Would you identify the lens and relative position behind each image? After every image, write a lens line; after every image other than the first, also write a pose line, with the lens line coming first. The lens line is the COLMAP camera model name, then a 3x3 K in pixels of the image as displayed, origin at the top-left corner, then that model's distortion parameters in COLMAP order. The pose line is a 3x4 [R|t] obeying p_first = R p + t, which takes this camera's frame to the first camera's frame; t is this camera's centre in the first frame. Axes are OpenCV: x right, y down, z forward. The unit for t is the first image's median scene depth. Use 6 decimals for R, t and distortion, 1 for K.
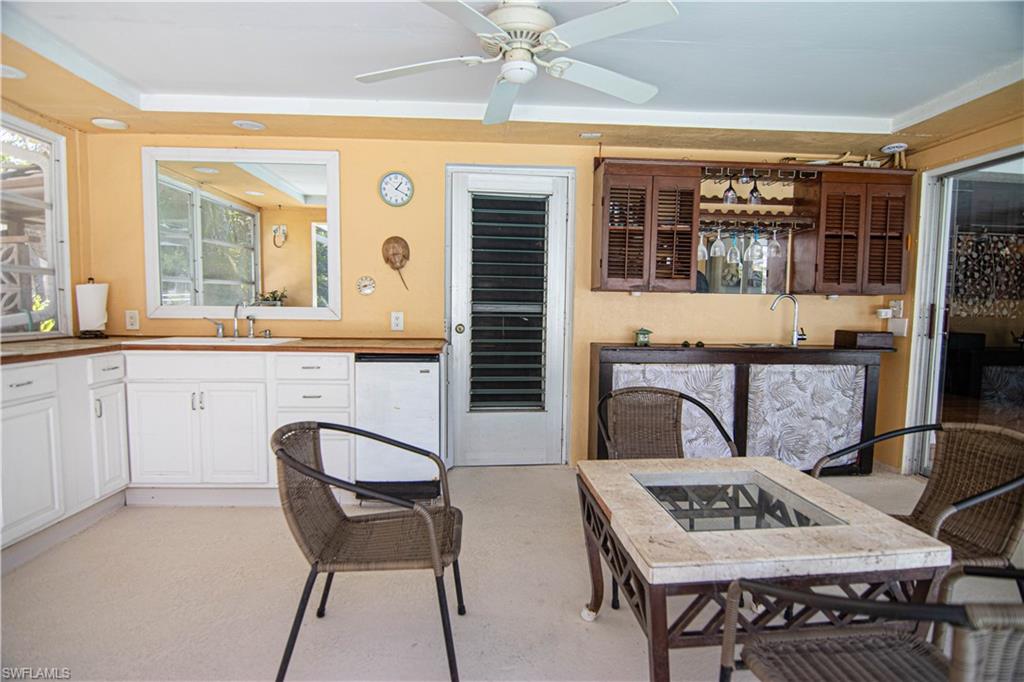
lens RADIAL K [[518.9, 0, 508.7], [0, 518.9, 346.0], [0, 0, 1]] dist [-0.004723, -0.013227]
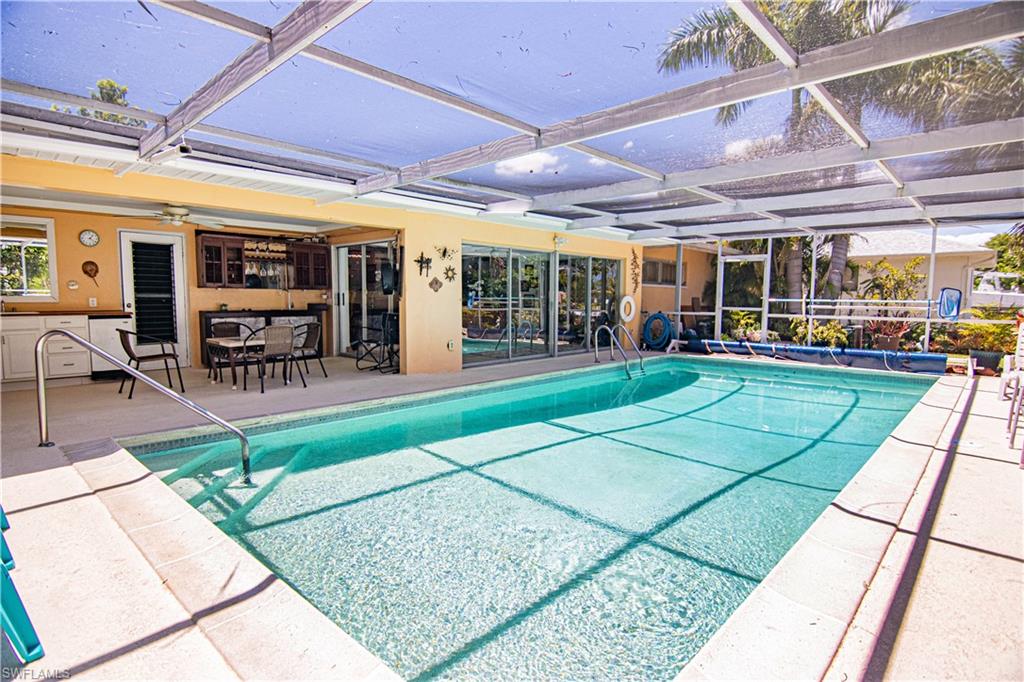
lens RADIAL K [[518.9, 0, 508.7], [0, 518.9, 346.0], [0, 0, 1]] dist [-0.004723, -0.013227]
pose [[0.725177, -0.071177, 0.684874, -0.423763], [0.055654, 0.997448, 0.044732, 0.123422], [-0.686309, 0.005677, 0.727288, -1.588741]]
